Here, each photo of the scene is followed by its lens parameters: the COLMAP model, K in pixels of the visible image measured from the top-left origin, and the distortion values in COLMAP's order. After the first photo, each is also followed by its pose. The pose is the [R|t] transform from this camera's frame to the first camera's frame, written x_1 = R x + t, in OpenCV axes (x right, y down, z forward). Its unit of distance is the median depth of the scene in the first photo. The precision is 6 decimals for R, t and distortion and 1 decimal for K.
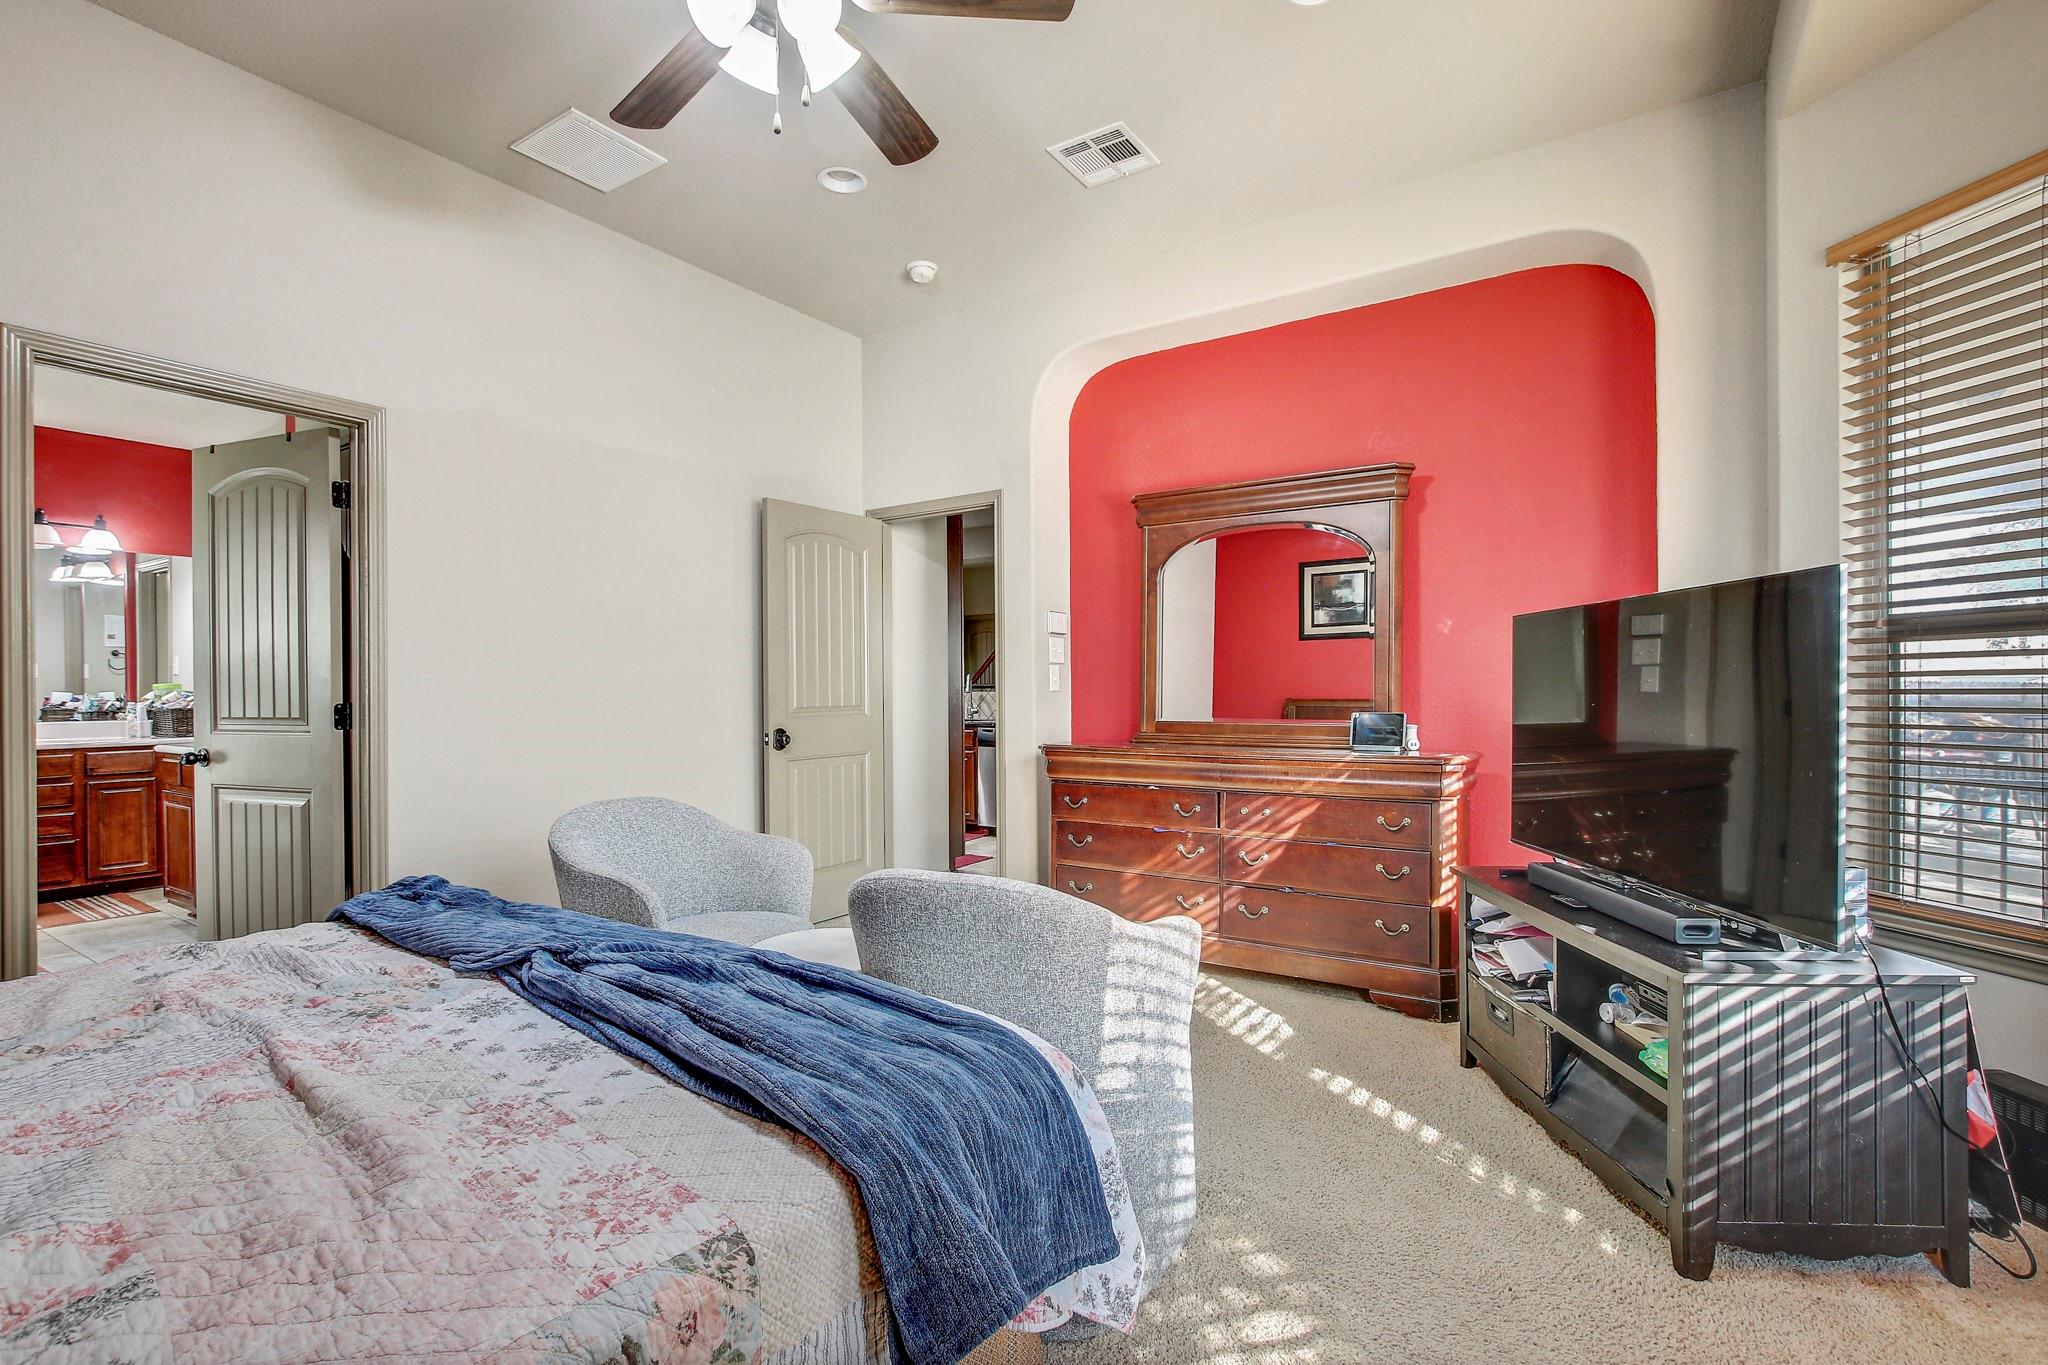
lens RADIAL K [[944.5, 0, 1028.5], [0, 944.5, 704.2], [0, 0, 1]] dist [-0.001778, -0.000239]
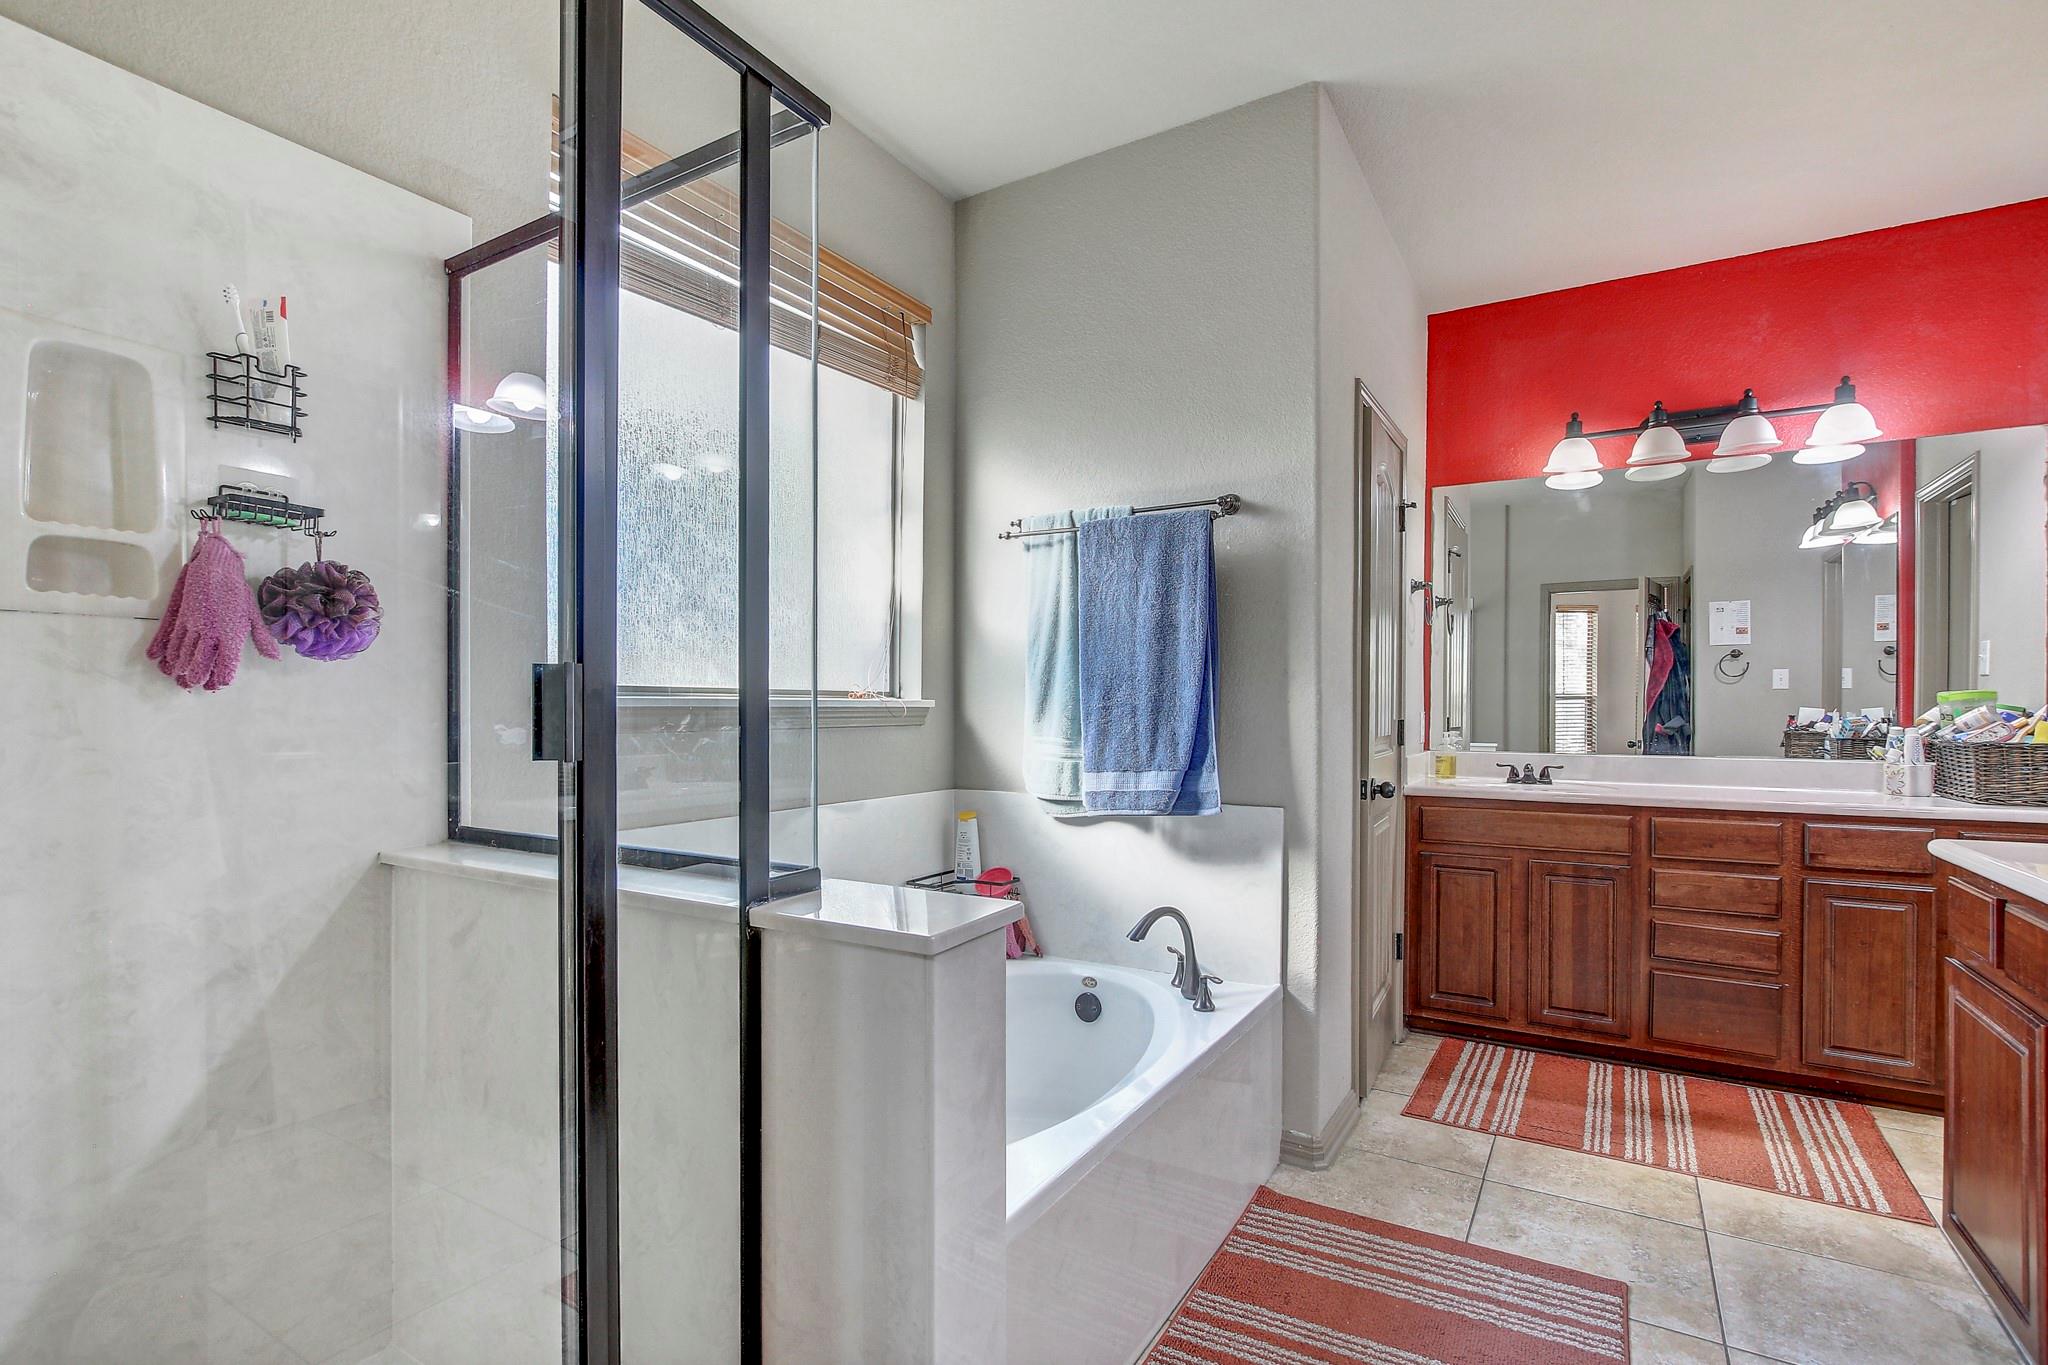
lens RADIAL K [[959.4, 0, 1031.7], [0, 959.4, 707.2], [0, 0, 1]] dist [-0.006059, -0.000154]
pose [[0.055476, 0.004896, -0.998448, -0.445256], [-0.021216, 0.999768, 0.003724, -0.004696], [0.998235, 0.020976, 0.055567, 0.487155]]
